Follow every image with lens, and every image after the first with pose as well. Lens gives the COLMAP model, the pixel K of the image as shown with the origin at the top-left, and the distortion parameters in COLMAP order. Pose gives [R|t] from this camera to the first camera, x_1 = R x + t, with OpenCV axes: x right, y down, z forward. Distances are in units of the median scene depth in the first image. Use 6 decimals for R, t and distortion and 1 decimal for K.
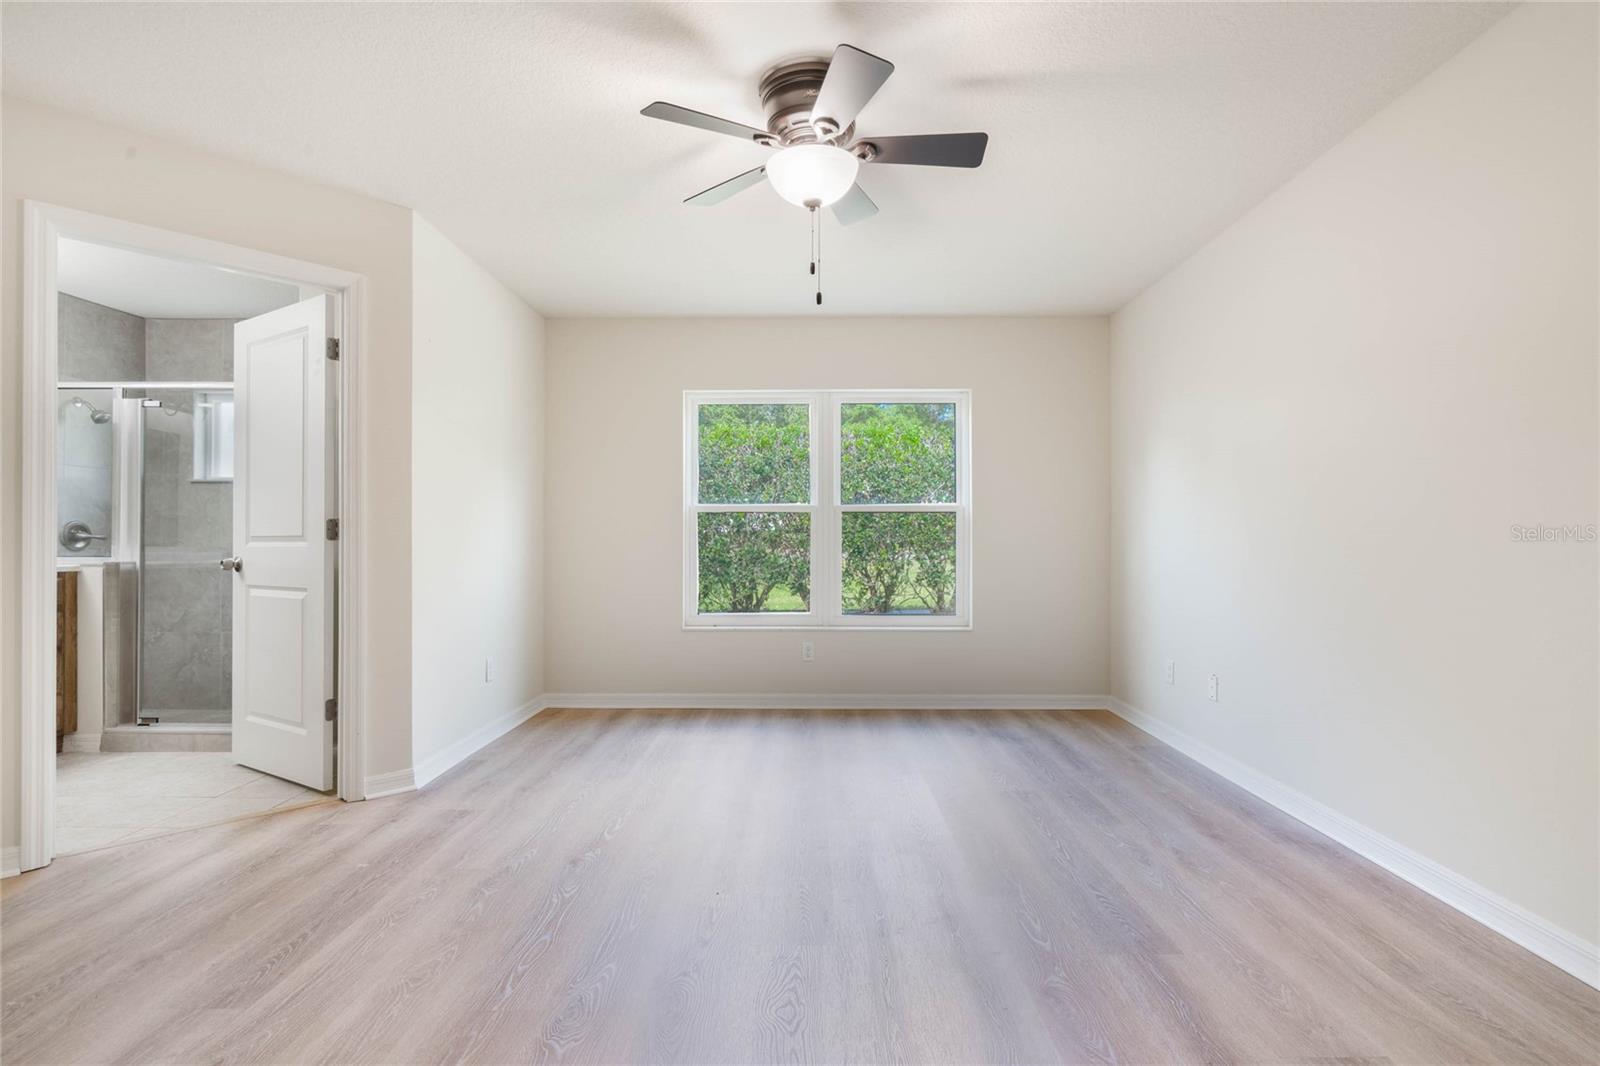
lens RADIAL K [[722.2, 0, 800.0], [0, 722.2, 533.0], [0, 0, 1]] dist [-0.005476, 0.000311]
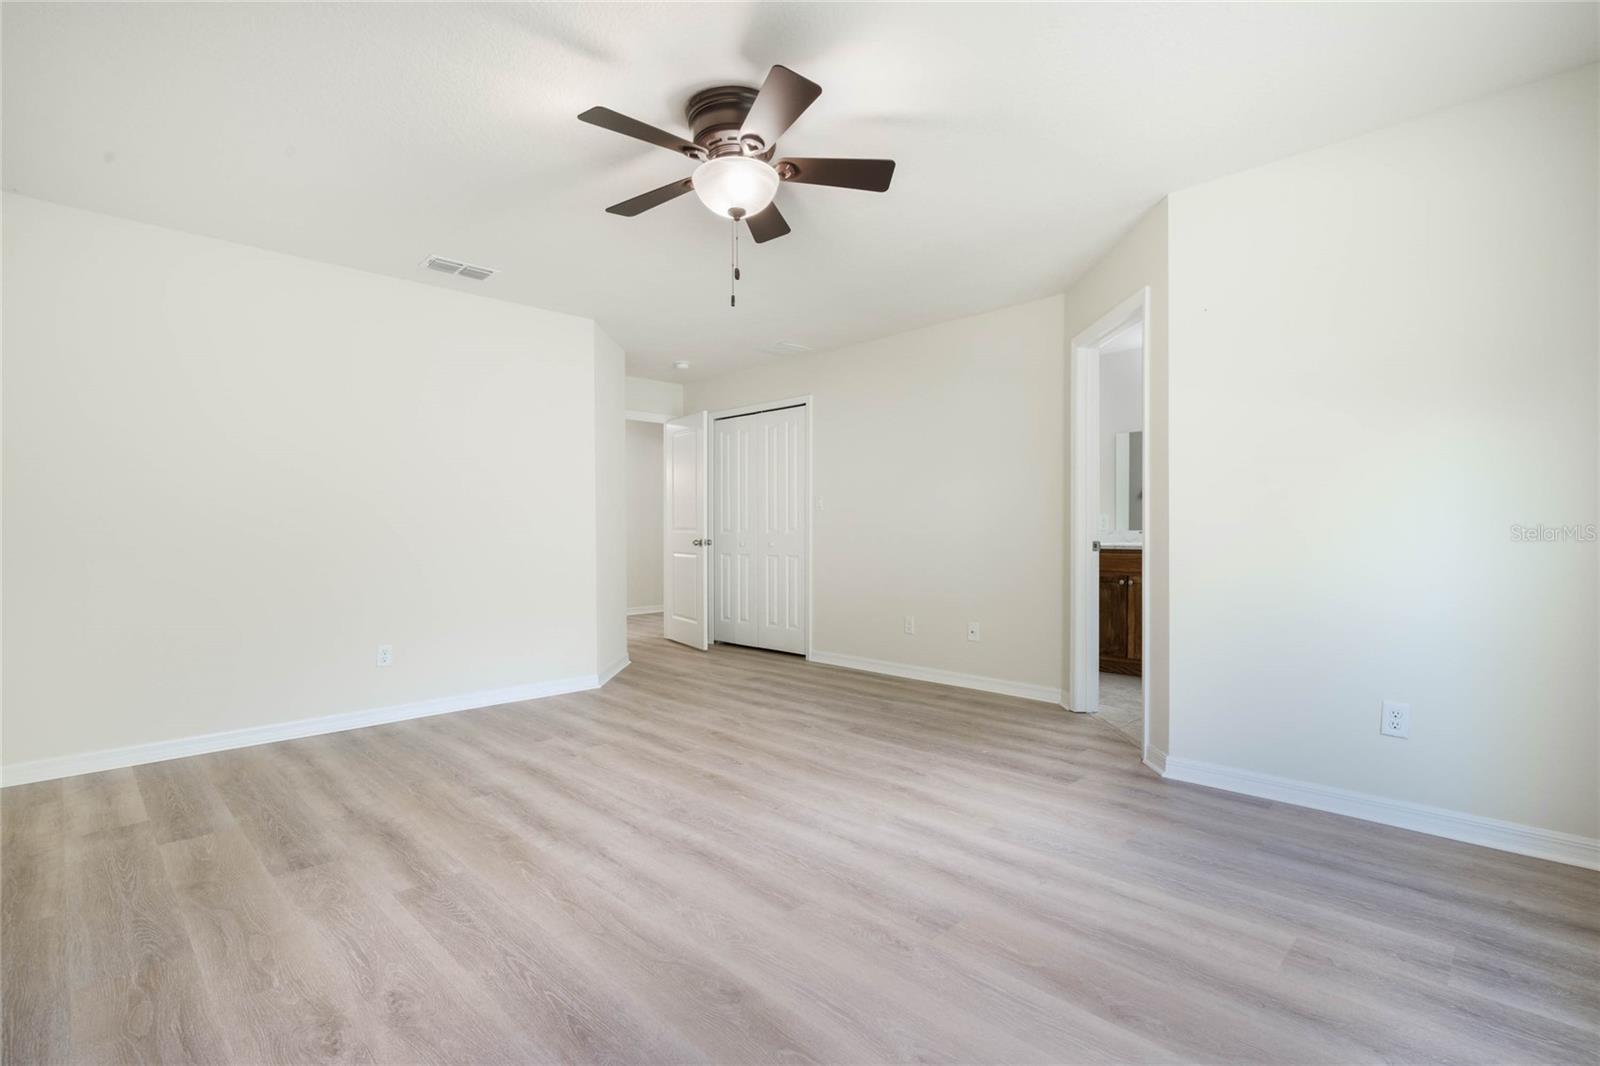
lens RADIAL K [[761.5, 0, 818.4], [0, 761.5, 539.0], [0, 0, 1]] dist [-0.000753, 0.000039]
pose [[-0.687621, 0.009387, -0.726009, 0.619455], [0.013382, 0.999910, 0.000254, 0.022663], [0.725947, -0.009541, -0.687685, 1.529570]]
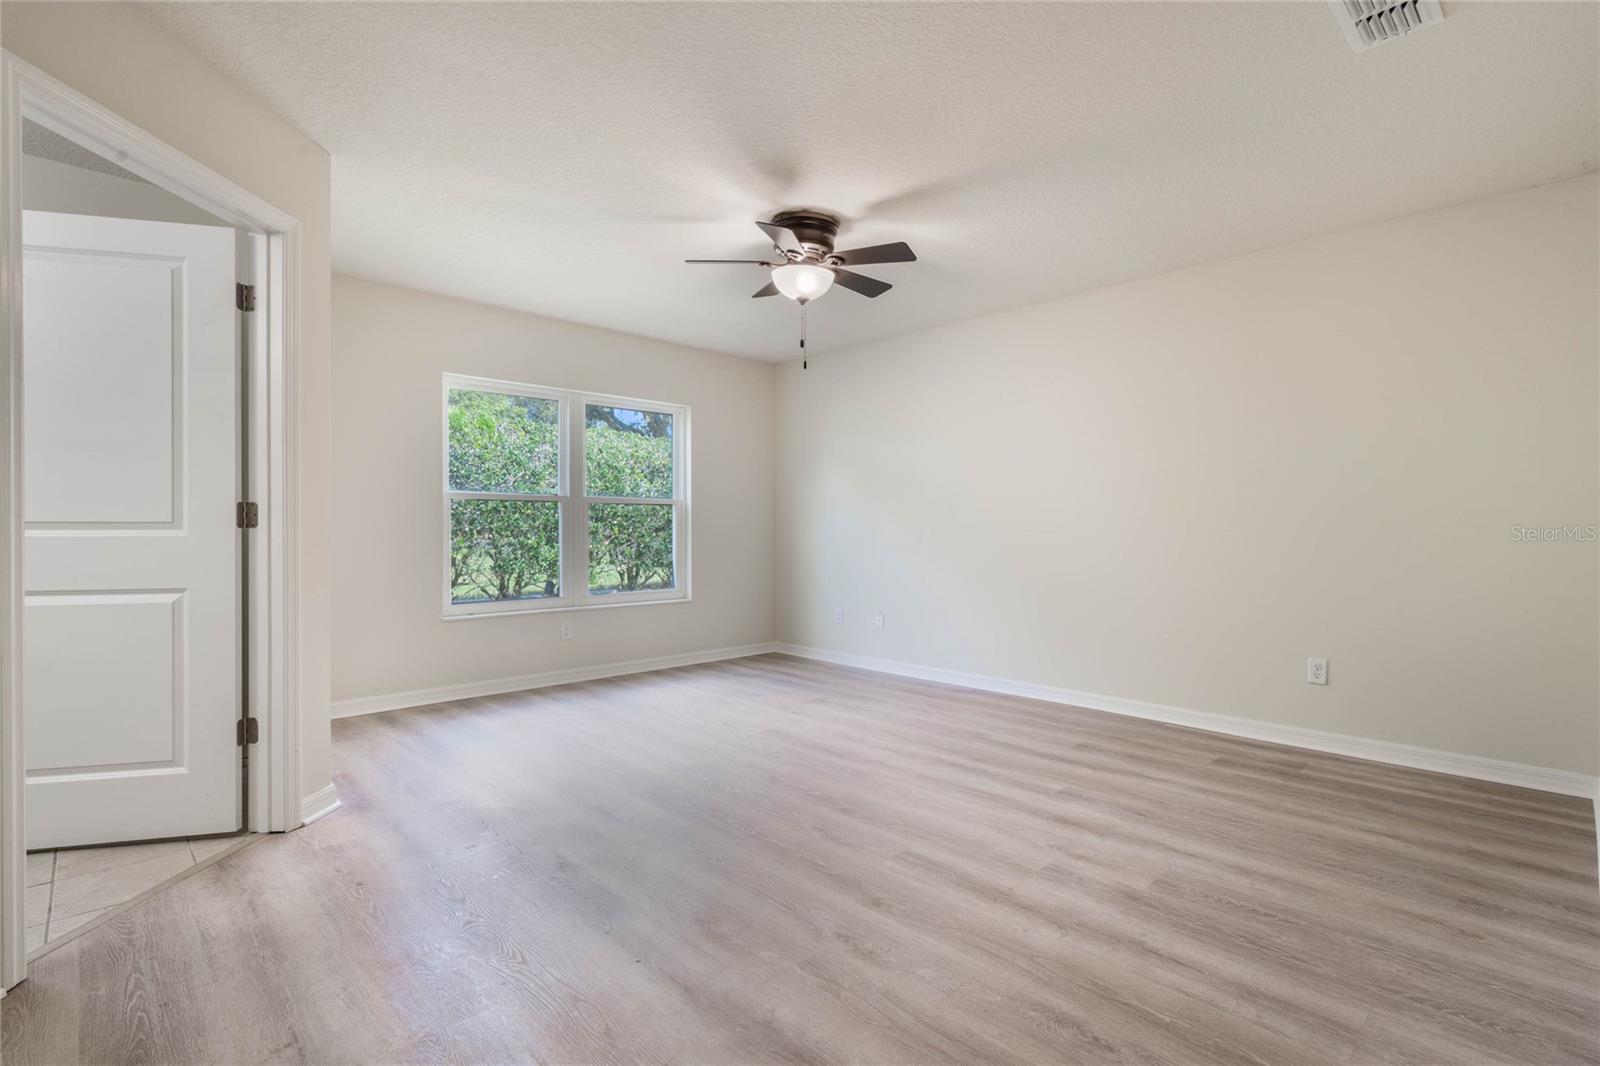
lens RADIAL K [[733.1, 0, 805.7], [0, 733.1, 515.3], [0, 0, 1]] dist [-0.002665, 0.000250]
pose [[0.716995, 0.014009, 0.696938, -0.838197], [-0.009362, 0.999901, -0.010468, -0.001621], [-0.697016, 0.000980, 0.717055, -0.063061]]
